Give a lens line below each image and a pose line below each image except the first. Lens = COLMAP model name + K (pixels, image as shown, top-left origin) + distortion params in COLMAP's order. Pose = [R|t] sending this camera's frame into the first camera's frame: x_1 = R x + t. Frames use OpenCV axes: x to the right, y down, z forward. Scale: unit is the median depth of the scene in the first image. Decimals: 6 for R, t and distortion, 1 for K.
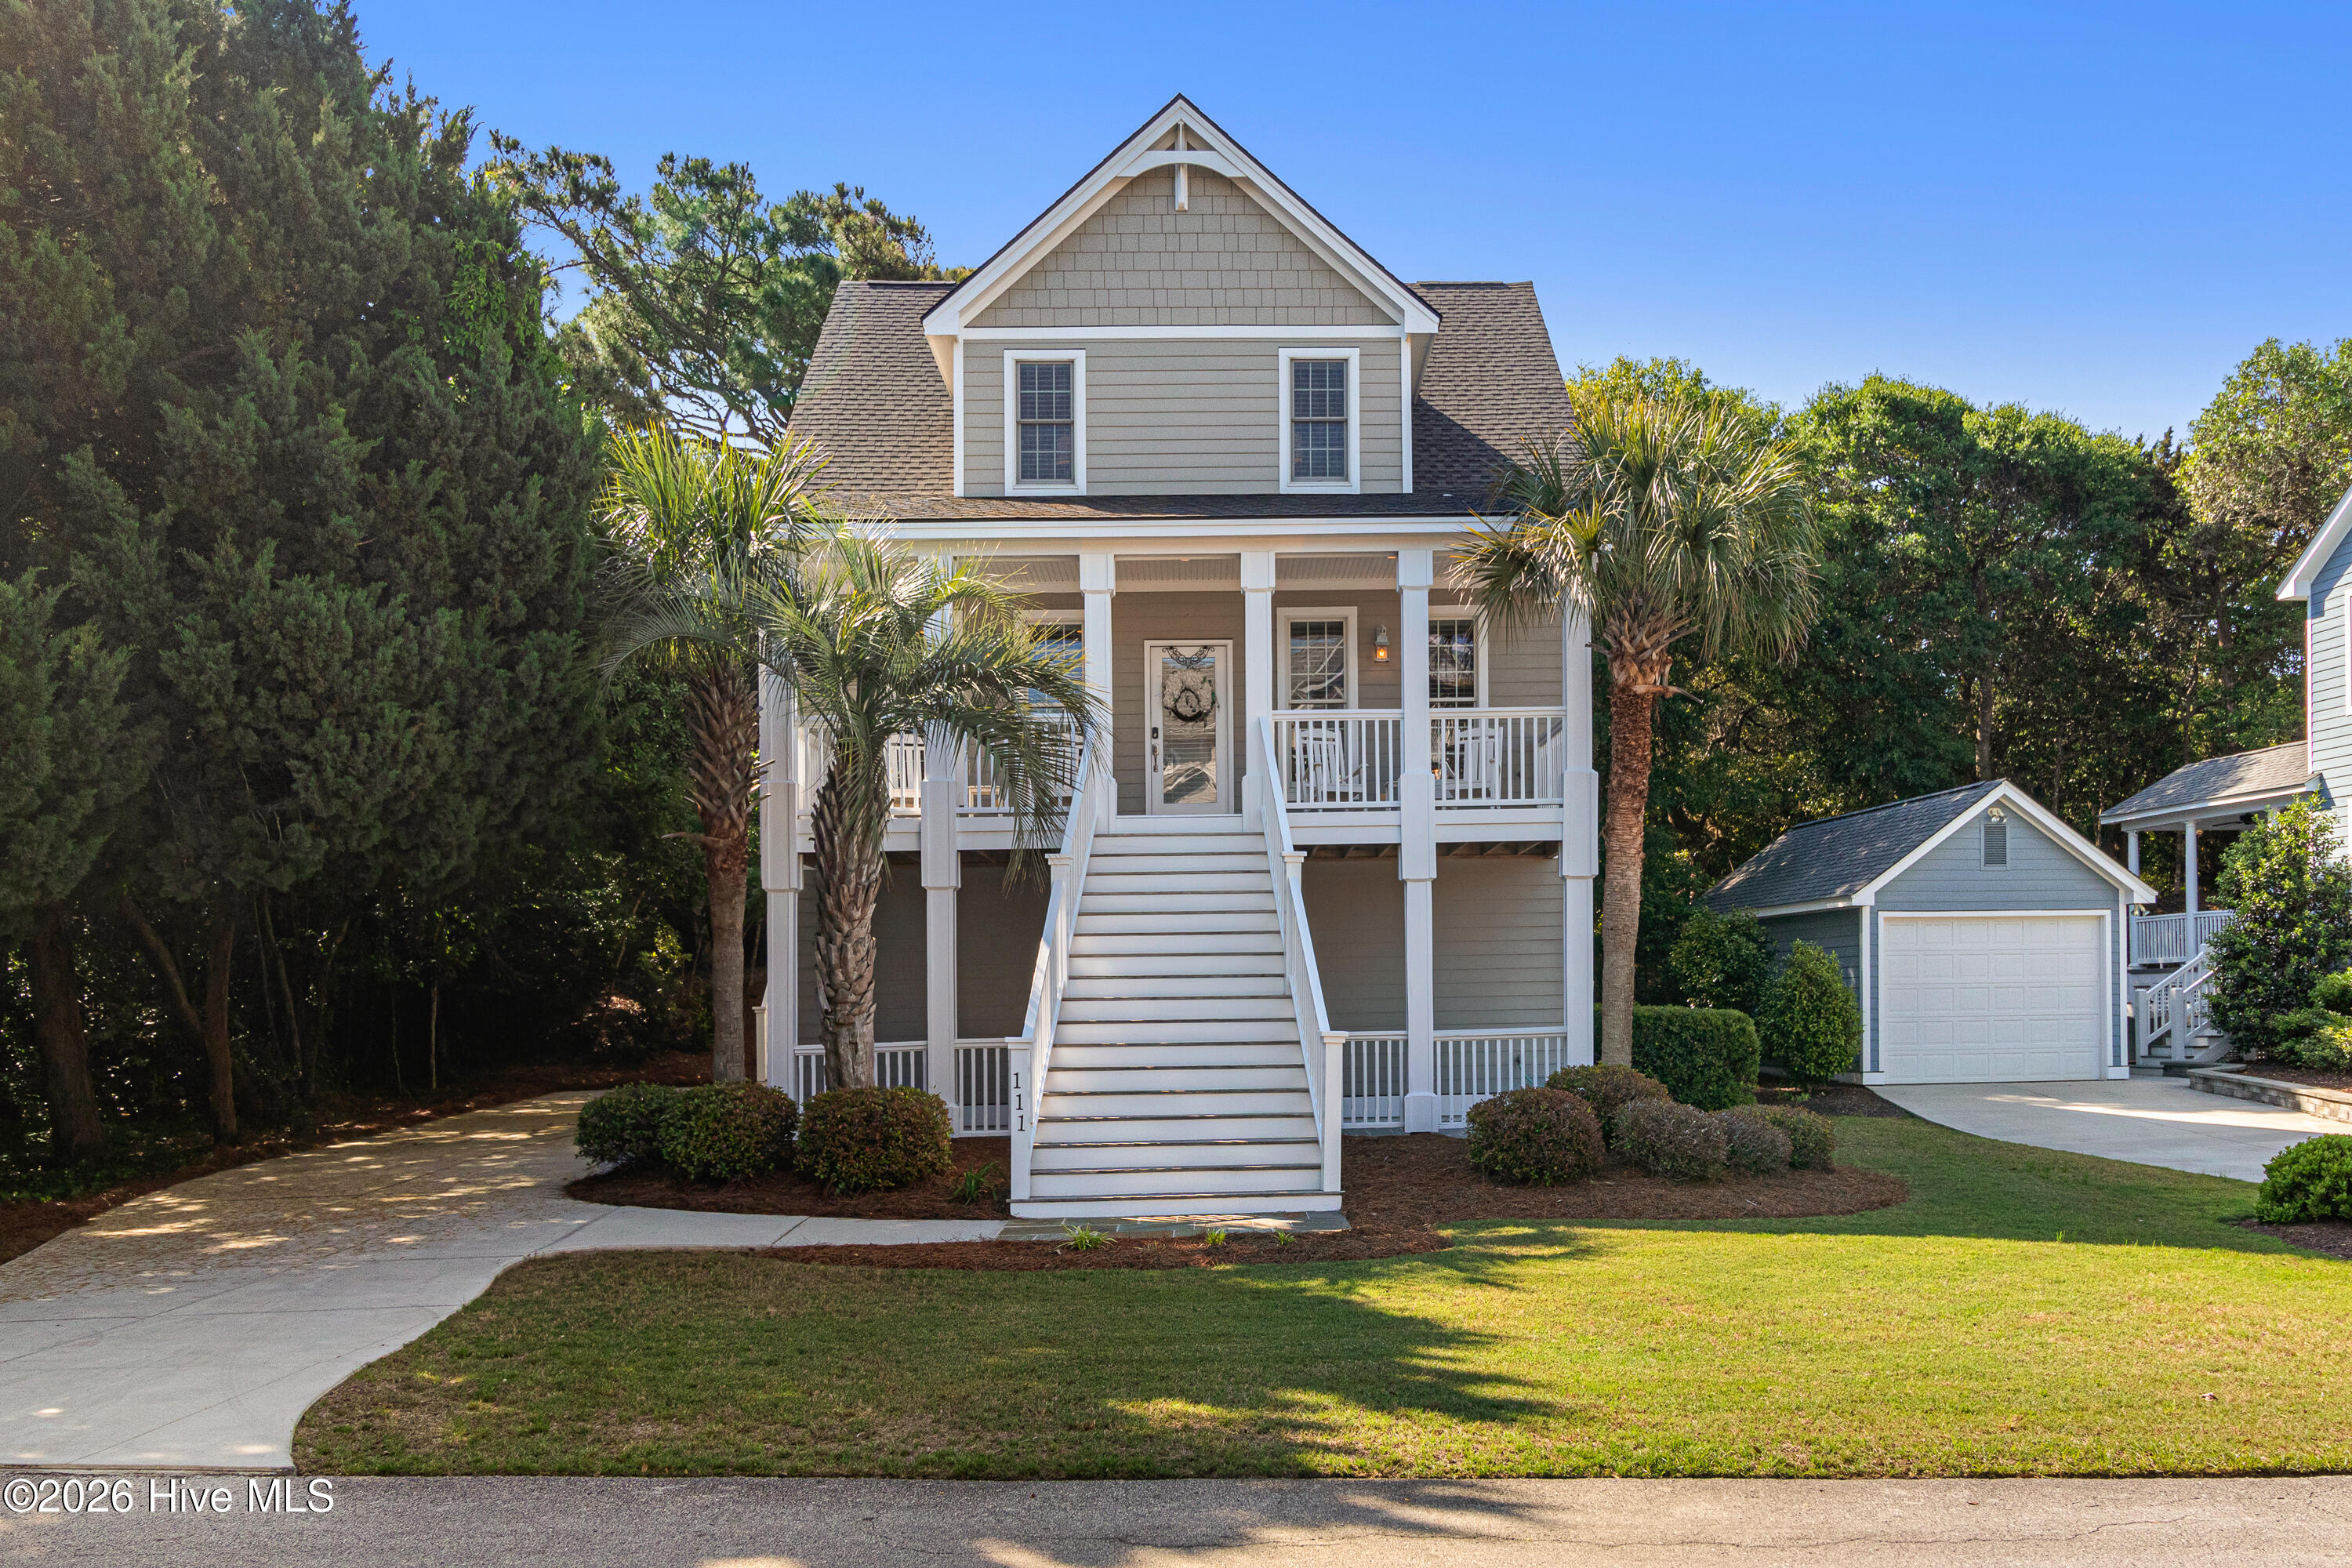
lens RADIAL K [[1872.6, 0, 1176.0], [0, 1872.6, 784.0], [0, 0, 1]] dist [0.000684, -0.000234]
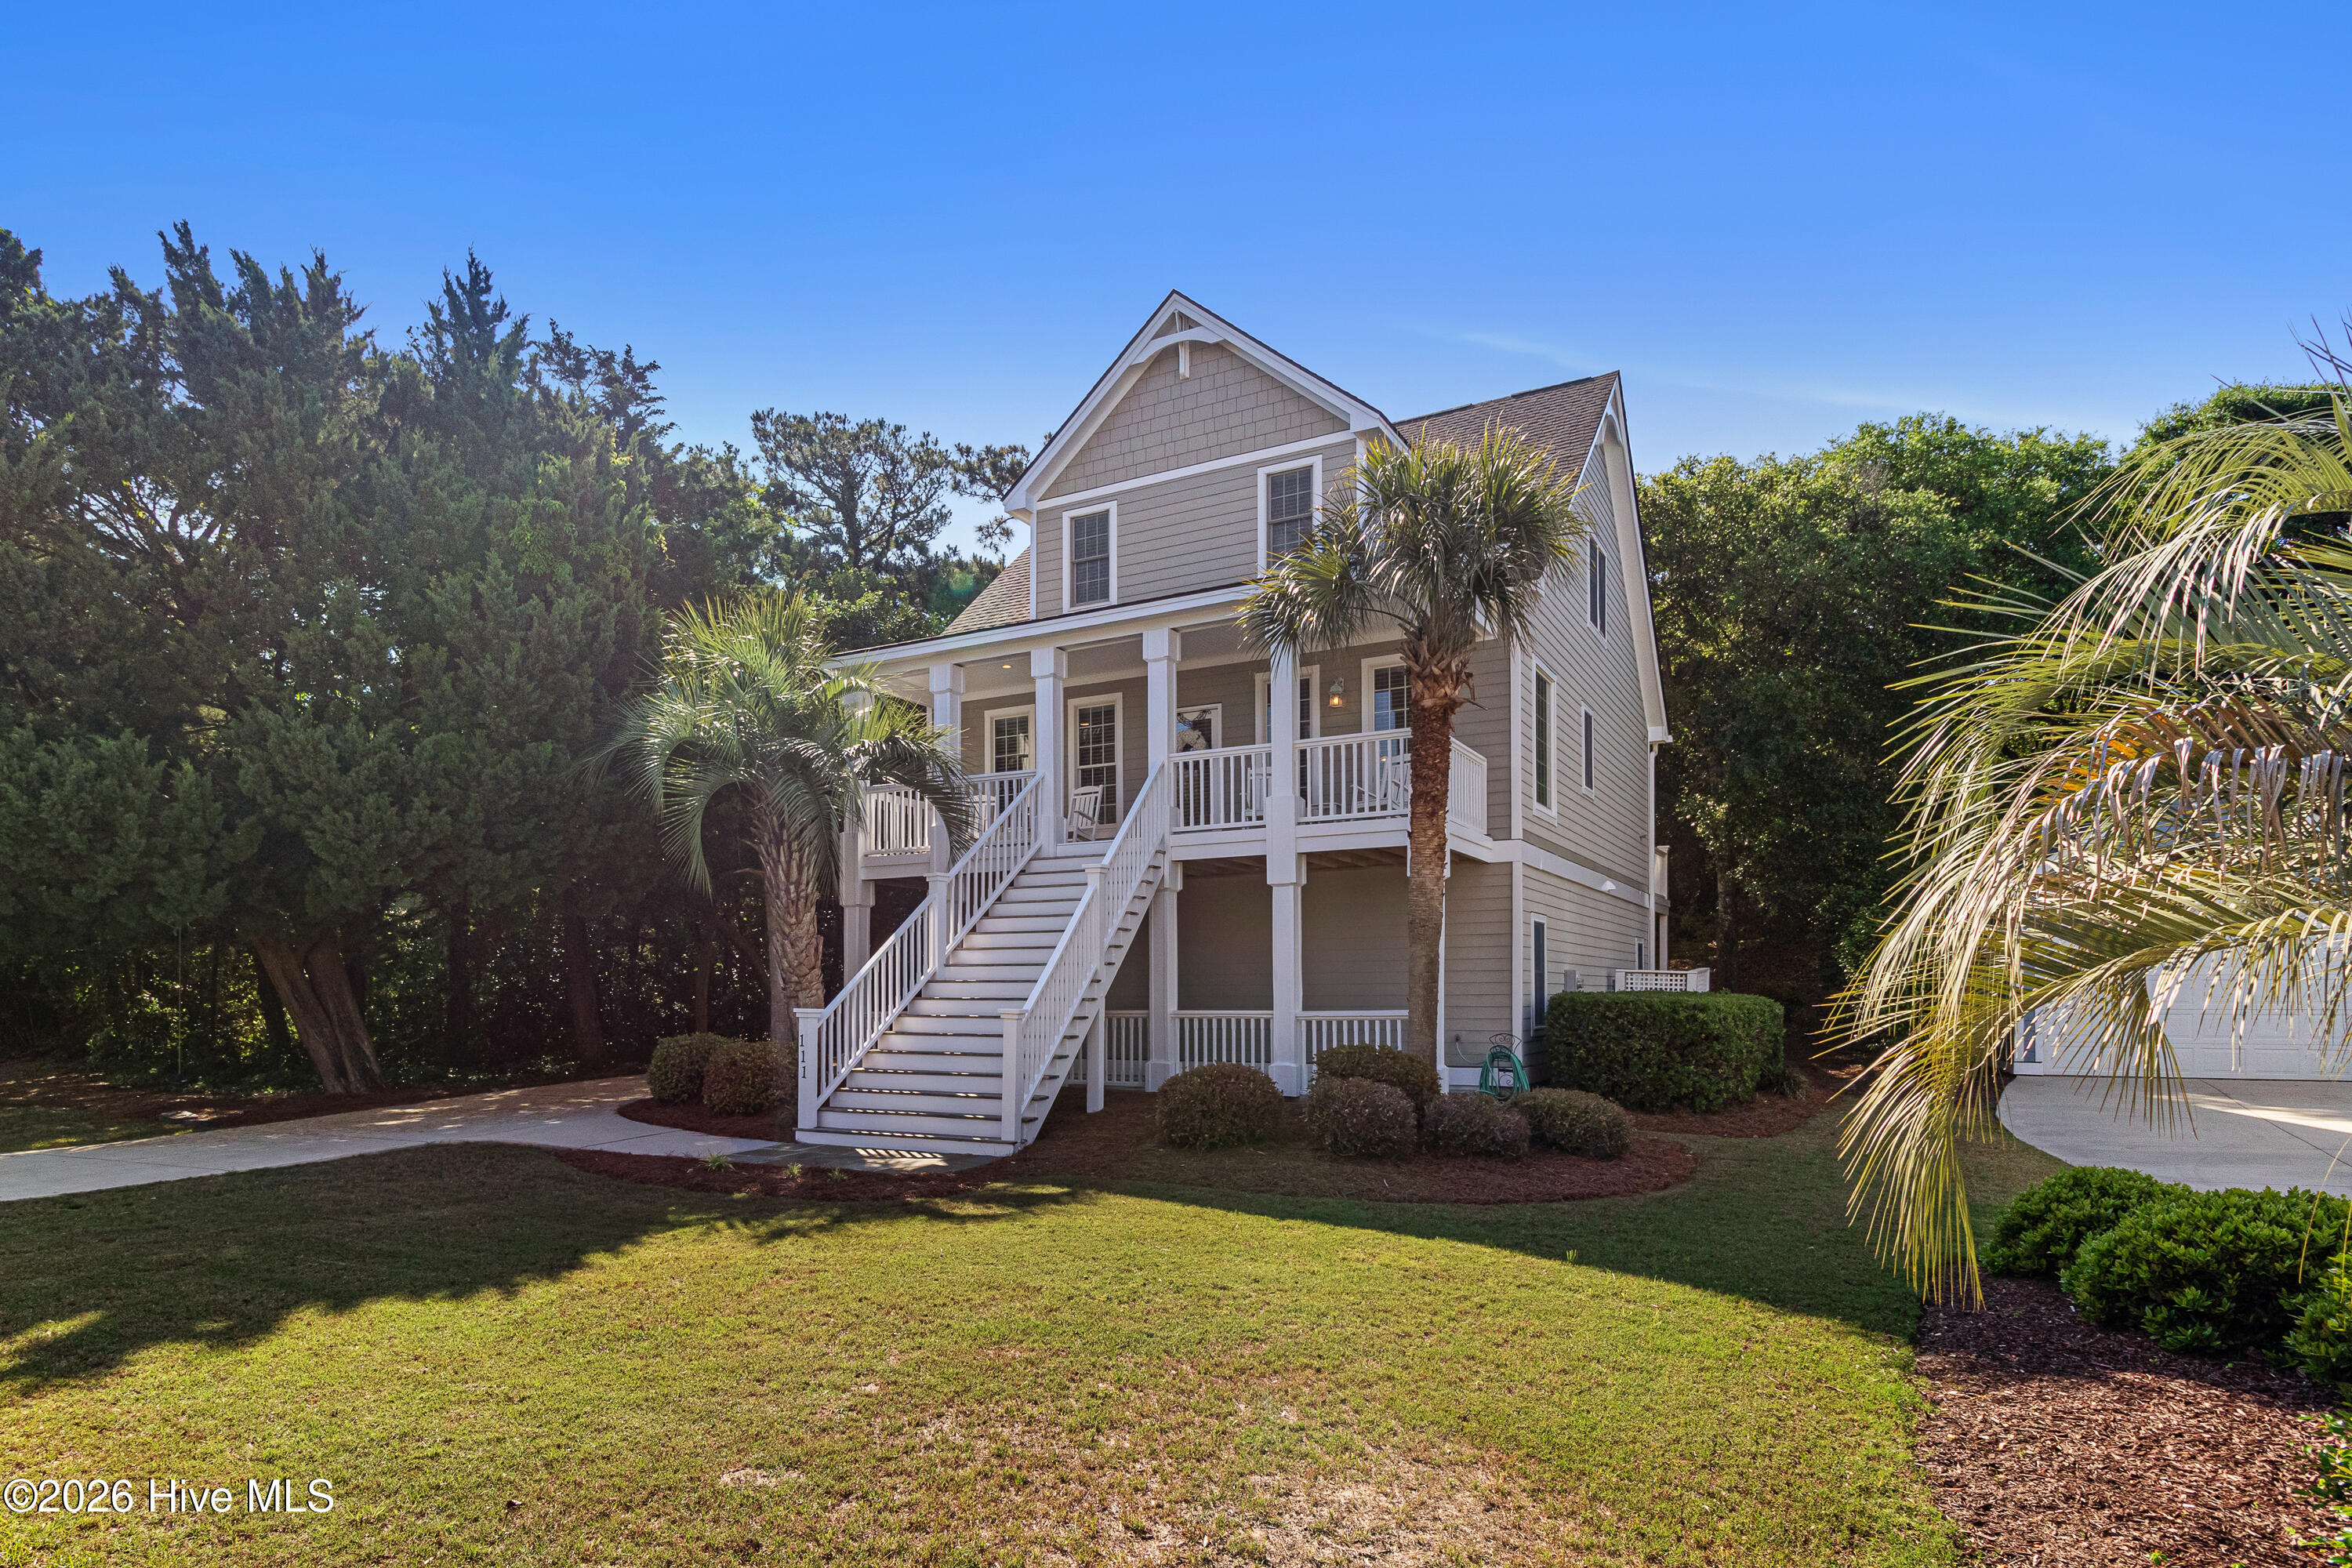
lens RADIAL K [[1186.1, 0, 1011.3], [0, 1186.1, 866.7], [0, 0, 1]] dist [-0.002770, -0.000240]
pose [[0.854984, -0.041237, -0.517013, 0.316726], [0.049946, 0.998748, 0.002934, 0.024595], [0.516244, -0.028331, 0.855973, 0.225531]]
